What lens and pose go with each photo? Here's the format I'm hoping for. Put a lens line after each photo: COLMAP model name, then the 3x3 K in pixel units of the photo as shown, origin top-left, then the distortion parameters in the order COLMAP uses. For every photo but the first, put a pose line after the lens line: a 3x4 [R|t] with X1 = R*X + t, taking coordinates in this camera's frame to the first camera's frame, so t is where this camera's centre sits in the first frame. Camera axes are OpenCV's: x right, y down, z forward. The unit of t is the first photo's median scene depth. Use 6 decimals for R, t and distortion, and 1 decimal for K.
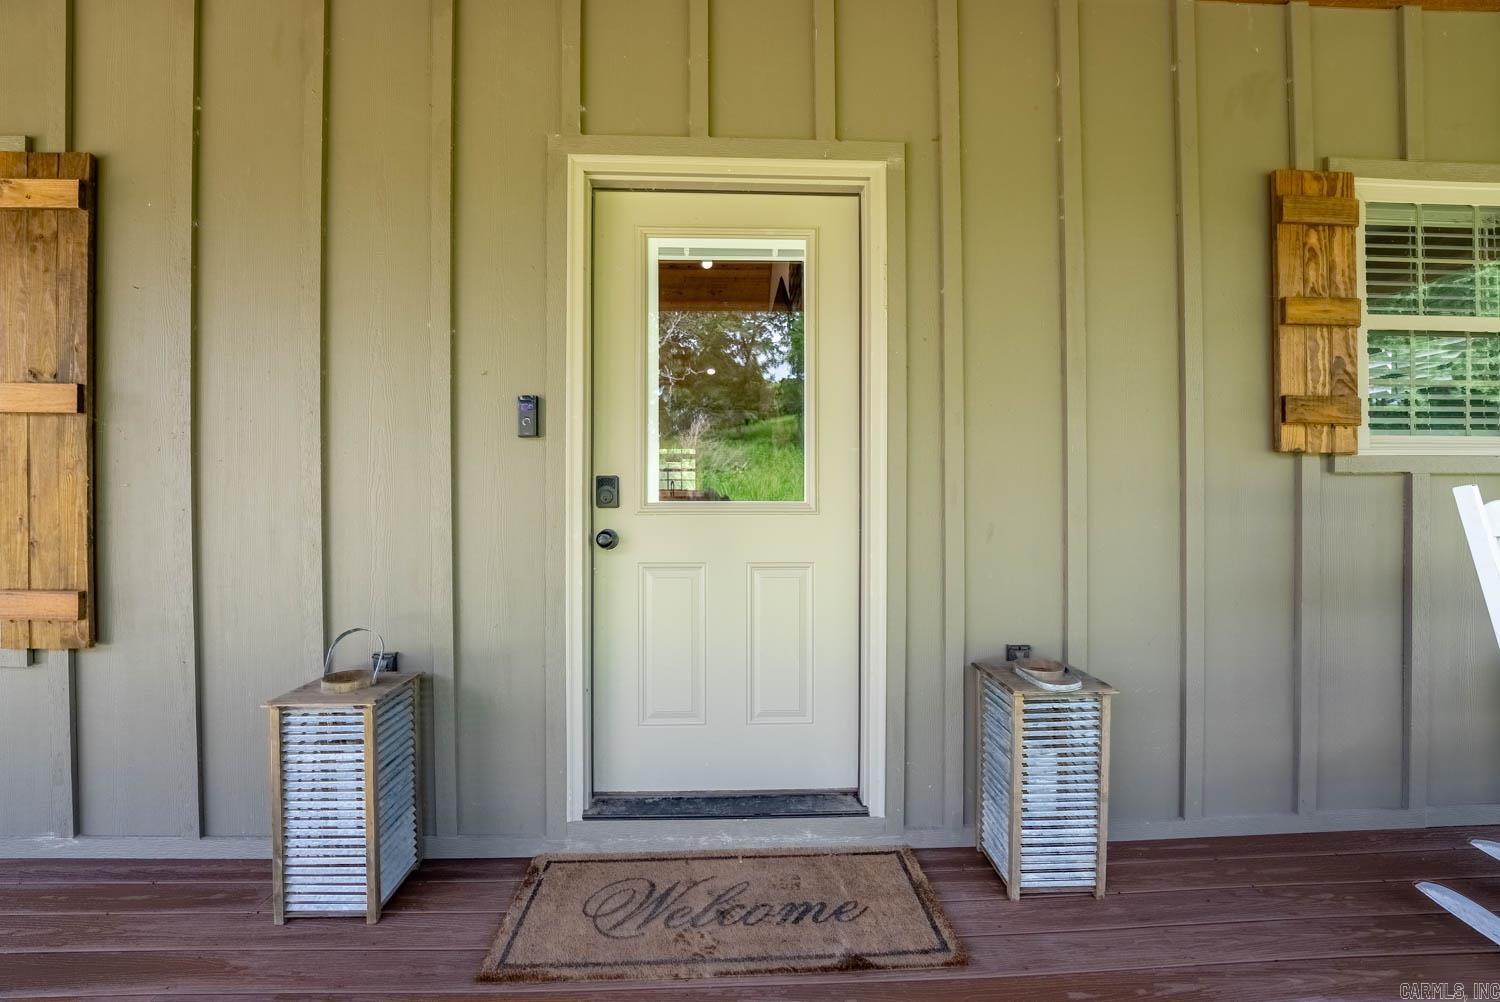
lens RADIAL K [[603.9, 0, 750.0], [0, 603.9, 501.0], [0, 0, 1]] dist [-0.000794, -0.000353]
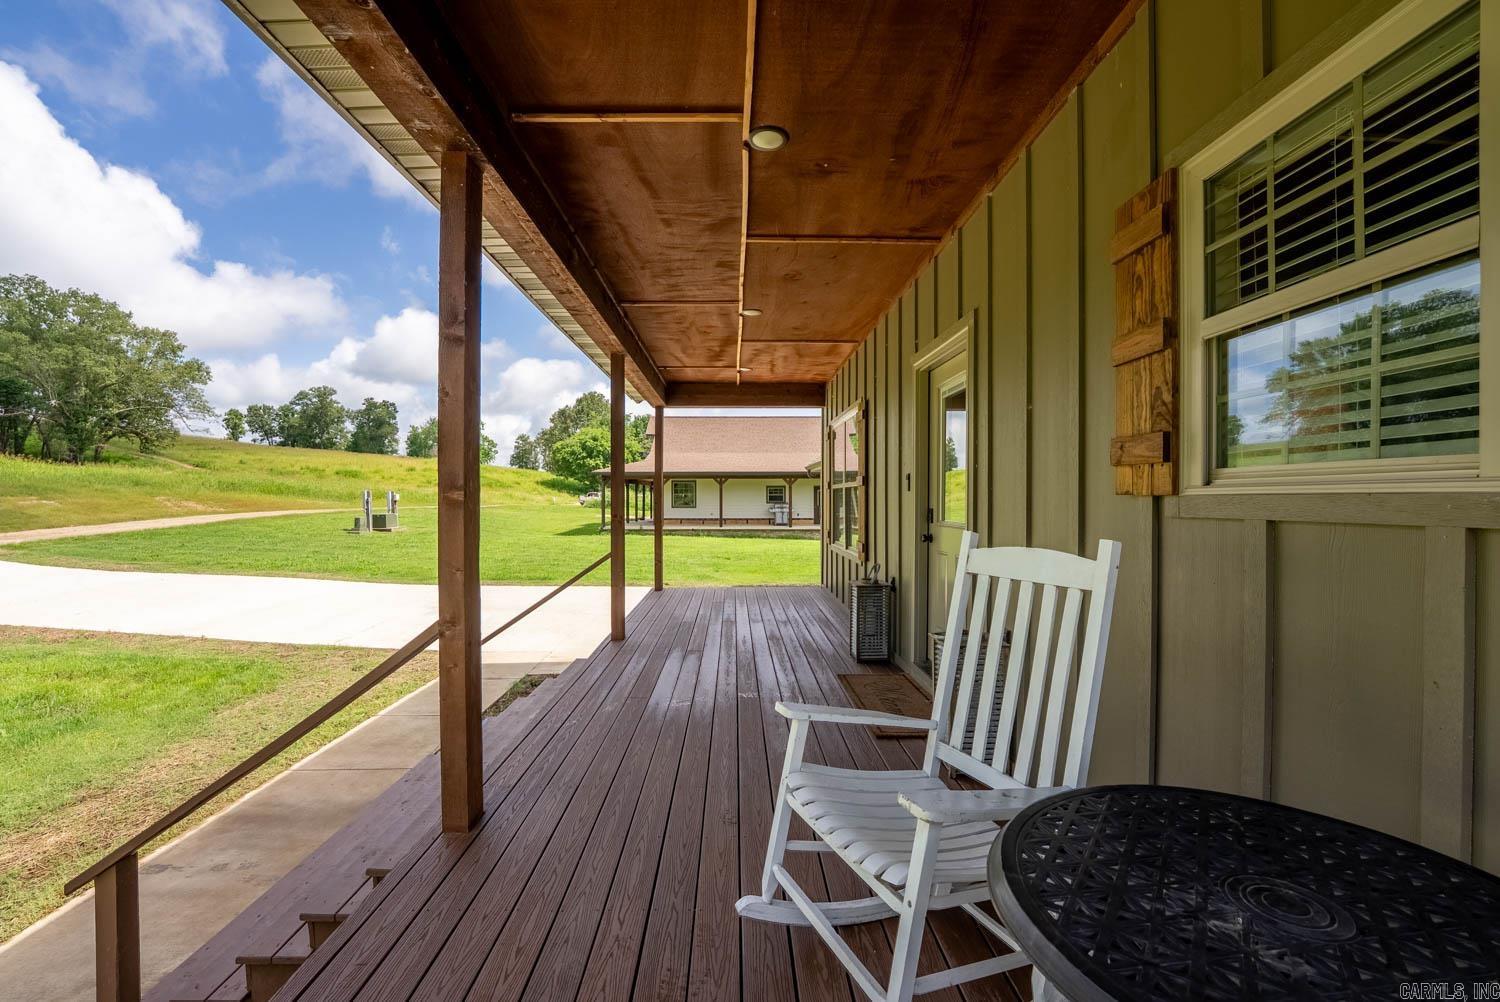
lens RADIAL K [[603.9, 0, 750.0], [0, 603.9, 501.0], [0, 0, 1]] dist [-0.000794, -0.000353]
pose [[-0.012994, 0.002919, -0.999911, 1.876381], [0.000874, 0.999995, 0.002908, -0.073343], [0.999915, -0.000836, -0.012997, 0.409596]]
